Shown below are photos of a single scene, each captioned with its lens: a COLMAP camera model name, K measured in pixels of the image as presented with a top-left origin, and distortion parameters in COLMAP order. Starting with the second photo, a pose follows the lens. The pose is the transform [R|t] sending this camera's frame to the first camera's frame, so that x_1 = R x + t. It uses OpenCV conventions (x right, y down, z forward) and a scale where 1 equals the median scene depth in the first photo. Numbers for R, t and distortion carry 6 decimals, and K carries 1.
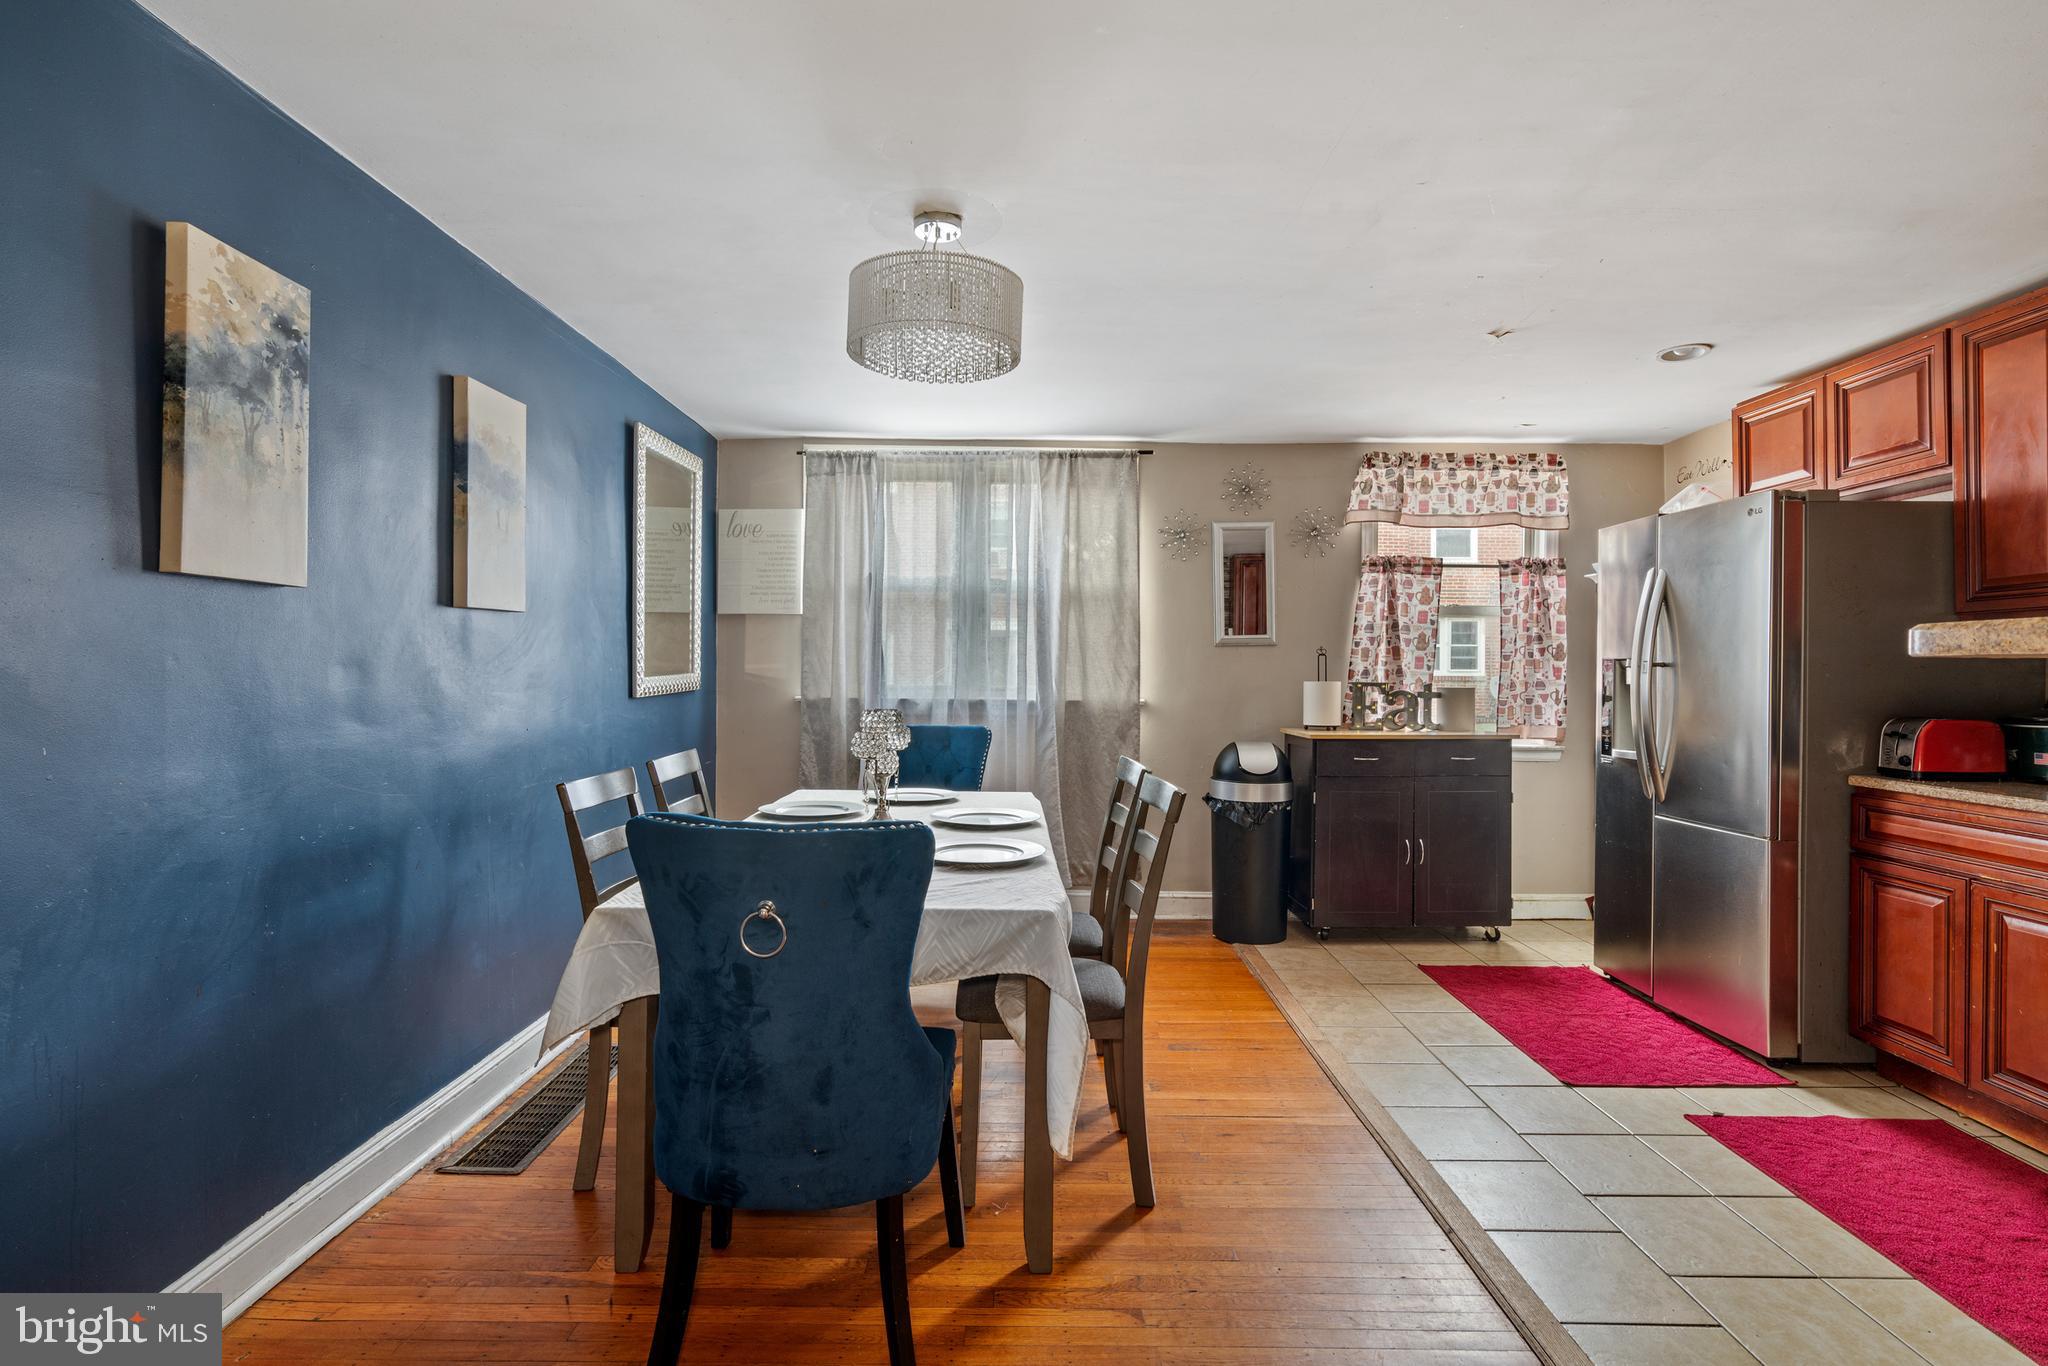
lens RADIAL K [[987.6, 0, 1012.4], [0, 987.6, 677.5], [0, 0, 1]] dist [-0.002418, 0.001820]
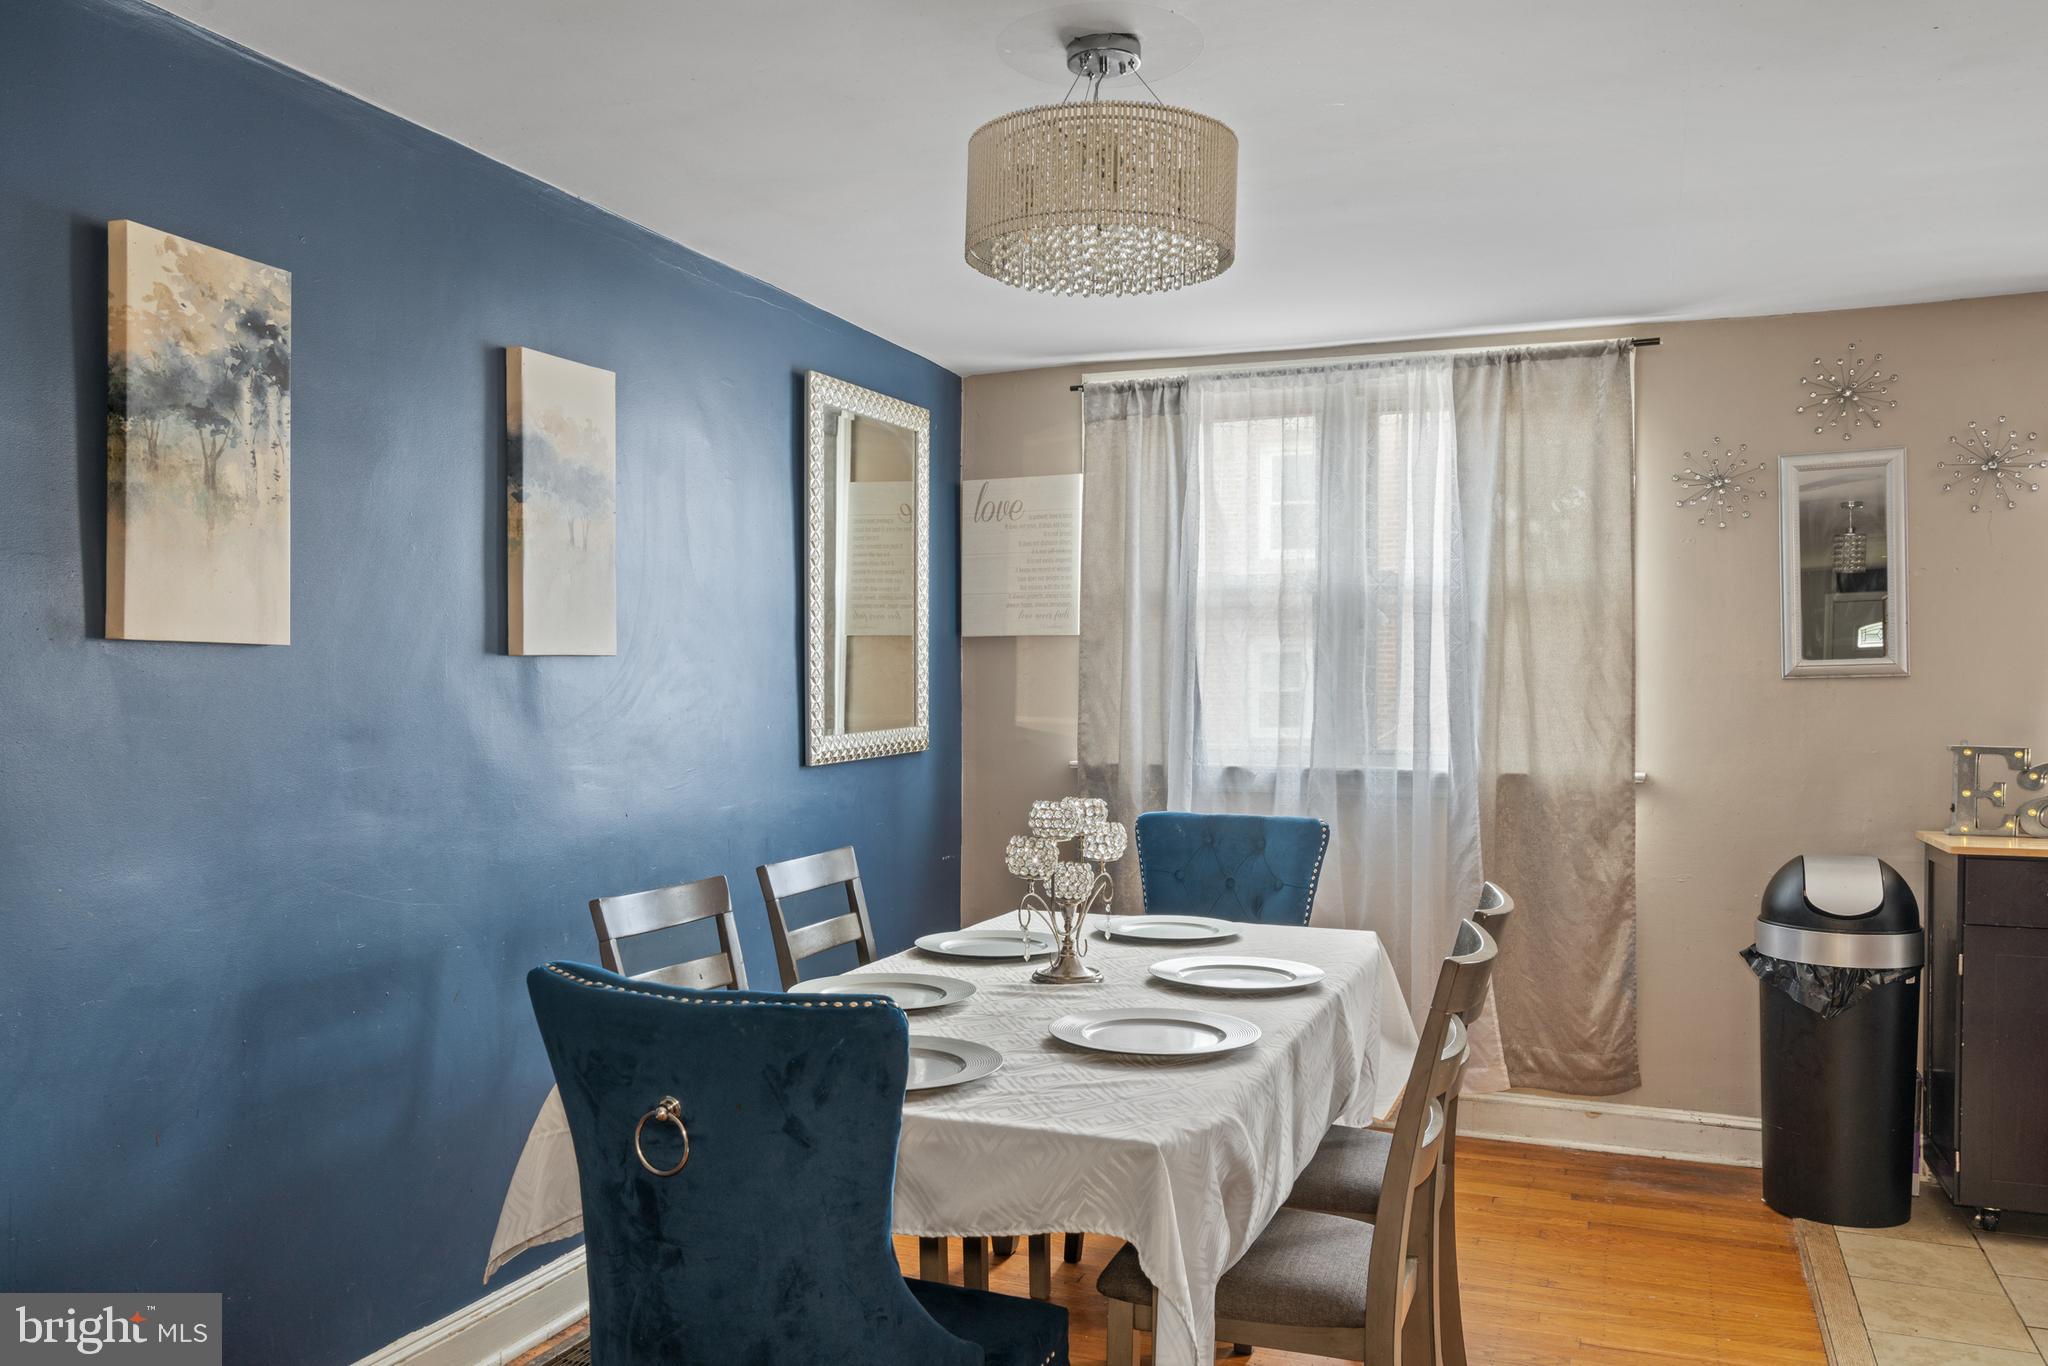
lens RADIAL K [[1585.5, 0, 1004.4], [0, 1585.5, 717.9], [0, 0, 1]] dist [-0.001009, 0.014196]
pose [[0.929802, 0.001731, -0.368057, 0.203599], [0.001285, 0.999968, 0.007949, -0.028947], [0.368059, -0.007864, 0.929769, 0.012744]]
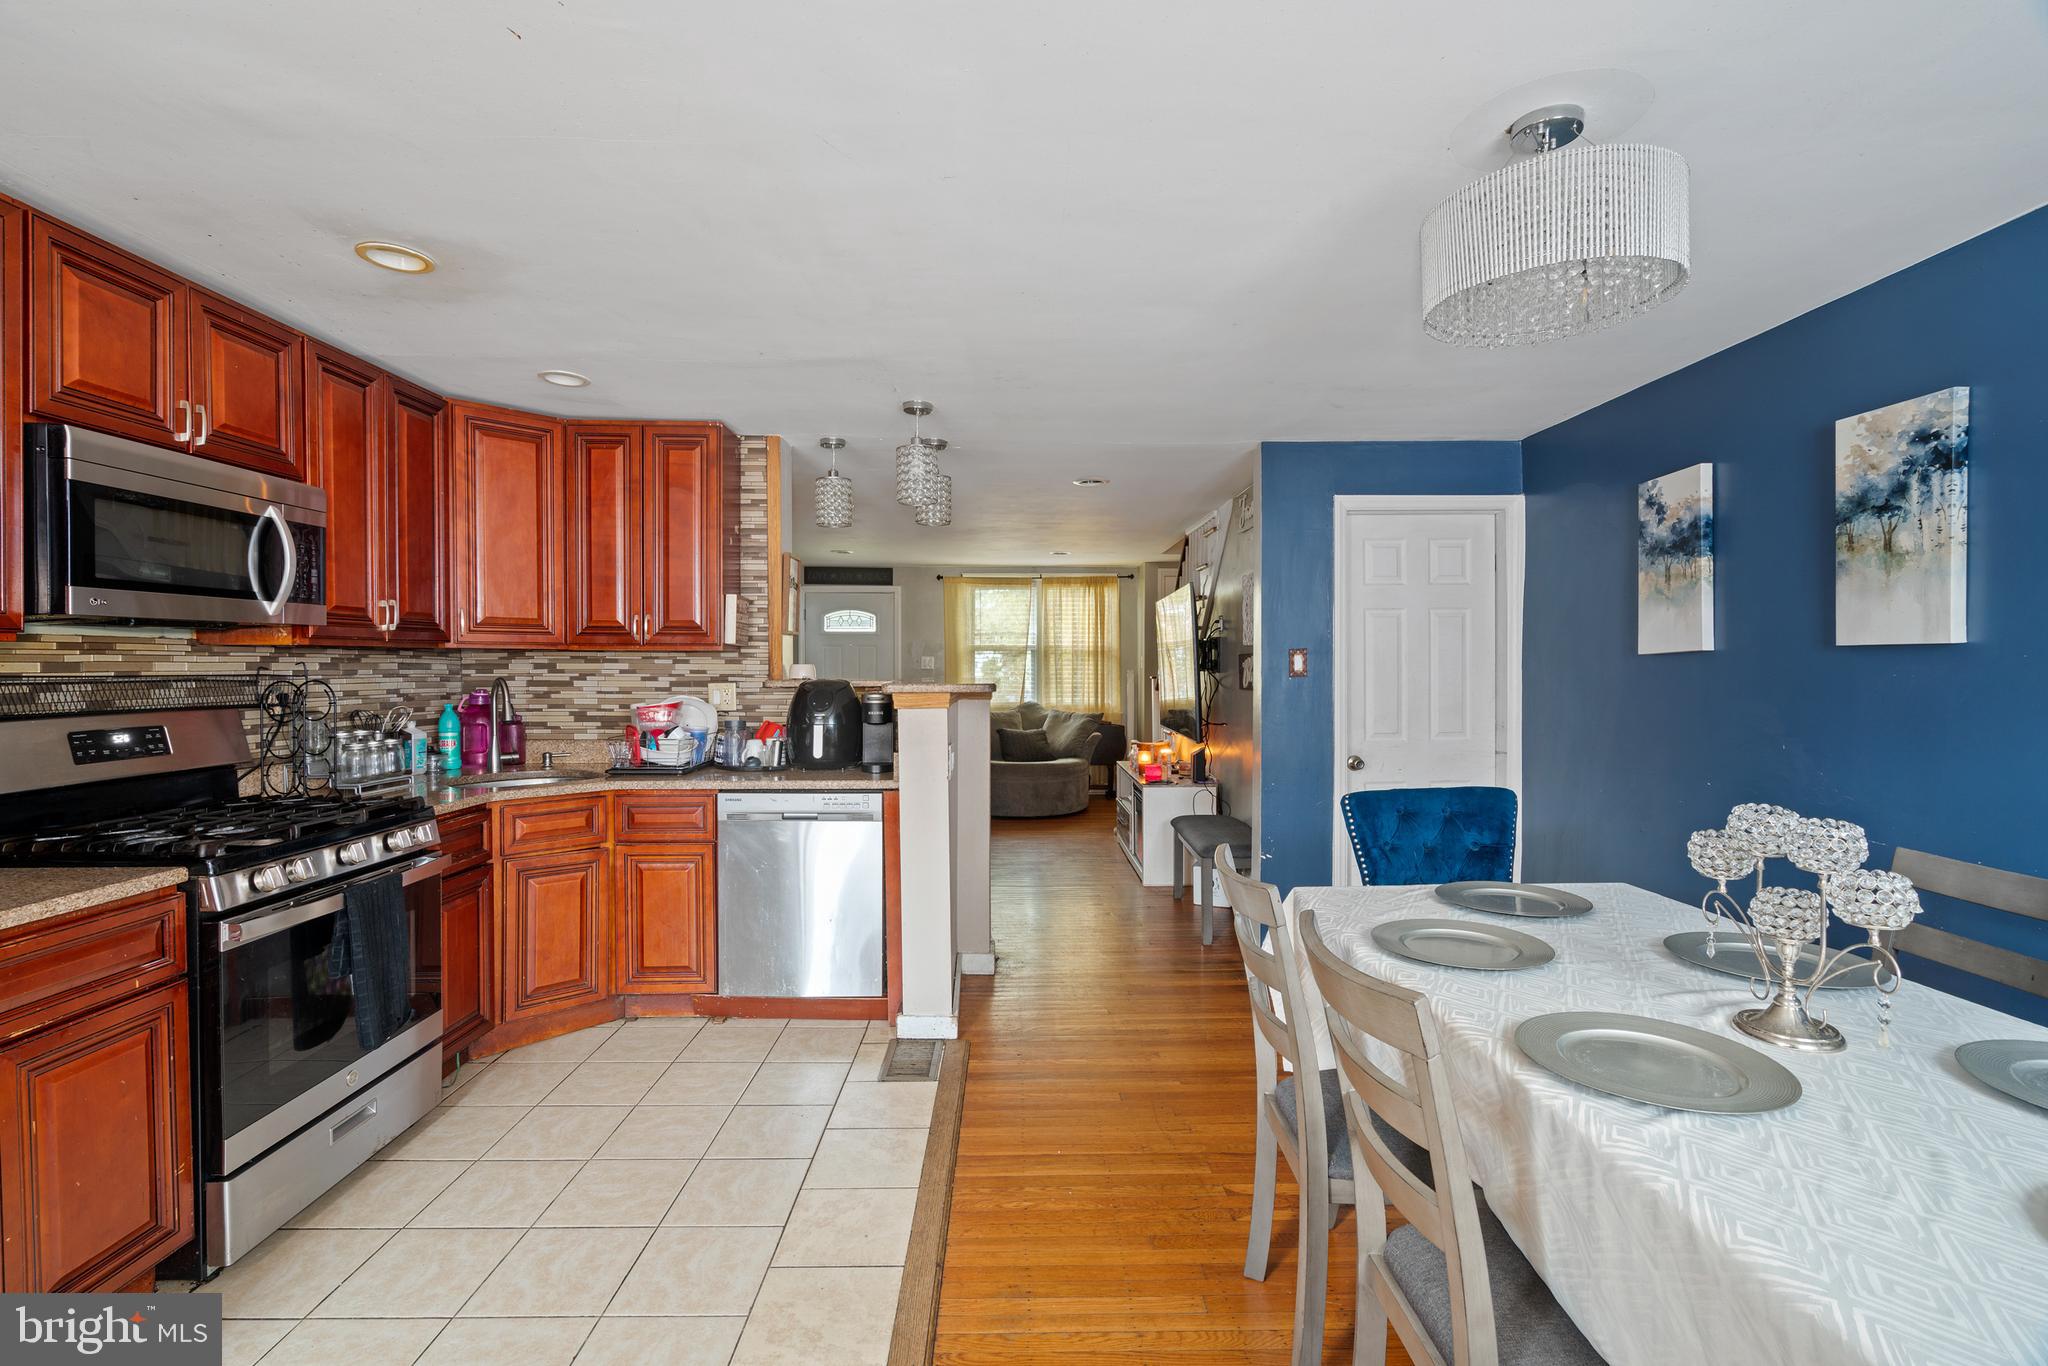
lens RADIAL K [[919.1, 0, 1023.1], [0, 919.1, 677.3], [0, 0, 1]] dist [0.000905, -0.001000]
pose [[-0.999560, -0.003612, -0.029453, 0.283646], [-0.004237, 0.999767, 0.021161, -0.047913], [0.029370, 0.021277, -0.999342, 1.412908]]
